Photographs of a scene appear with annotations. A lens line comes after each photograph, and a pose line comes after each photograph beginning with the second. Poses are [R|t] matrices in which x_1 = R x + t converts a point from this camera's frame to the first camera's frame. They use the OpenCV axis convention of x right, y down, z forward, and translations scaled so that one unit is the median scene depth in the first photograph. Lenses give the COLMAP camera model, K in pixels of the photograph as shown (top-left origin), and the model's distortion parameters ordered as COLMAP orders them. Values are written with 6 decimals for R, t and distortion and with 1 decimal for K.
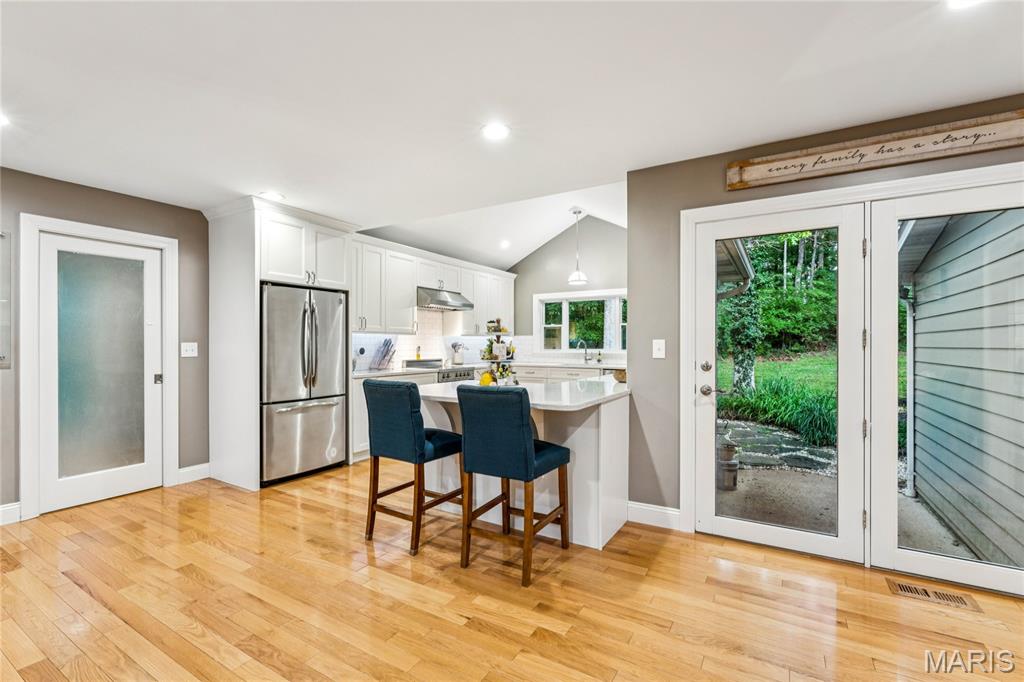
lens RADIAL K [[446.9, 0, 513.4], [0, 446.9, 342.3], [0, 0, 1]] dist [-0.003048, -0.000075]
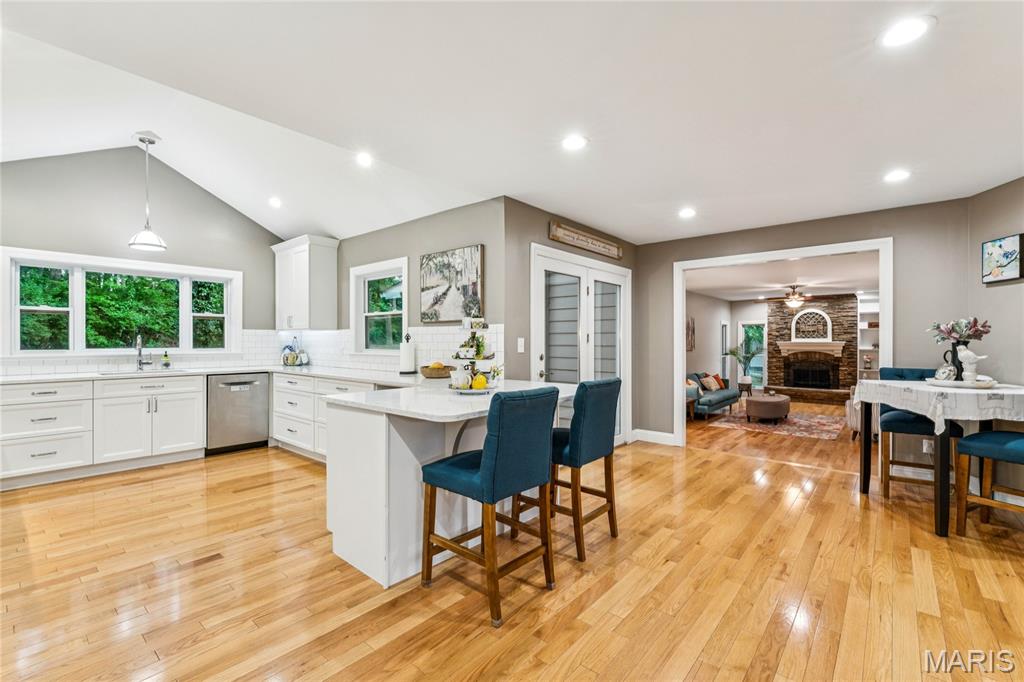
lens RADIAL K [[446.9, 0, 513.4], [0, 446.9, 342.3], [0, 0, 1]] dist [-0.003048, -0.000075]
pose [[0.166716, -0.001399, 0.986004, -0.960336], [-0.005402, 0.999983, 0.002332, 0.002882], [-0.985990, -0.005715, 0.166706, 0.832209]]
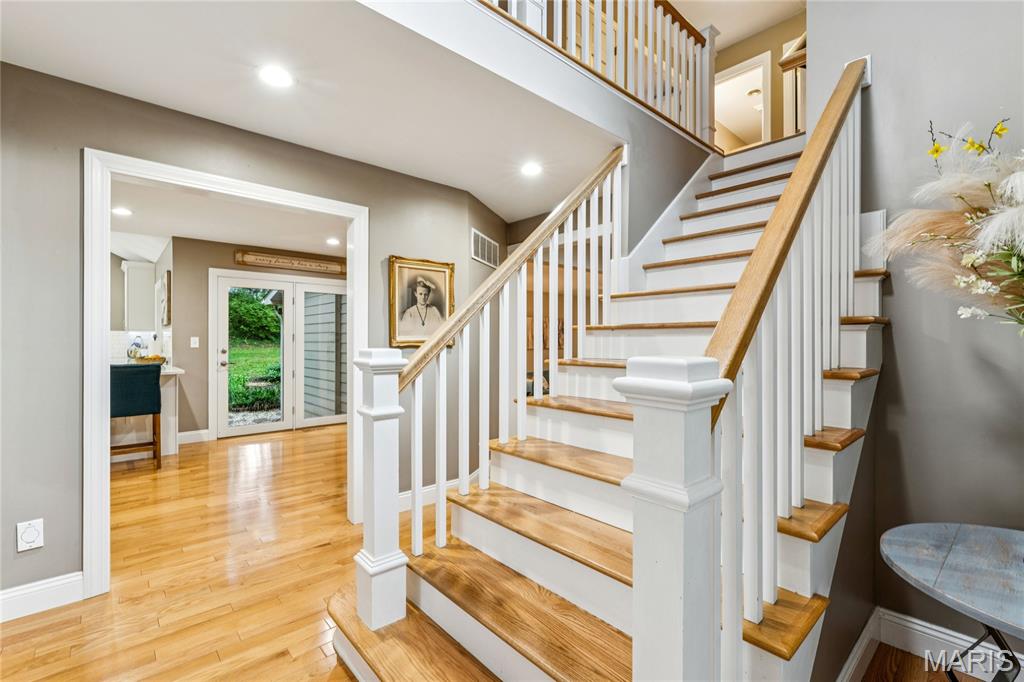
lens RADIAL K [[446.9, 0, 513.4], [0, 446.9, 342.3], [0, 0, 1]] dist [-0.003048, -0.000075]
pose [[0.297681, -0.003134, 0.954660, -1.019819], [-0.005107, 0.999975, 0.004875, -0.000987], [-0.954652, -0.006327, 0.297657, -0.759198]]
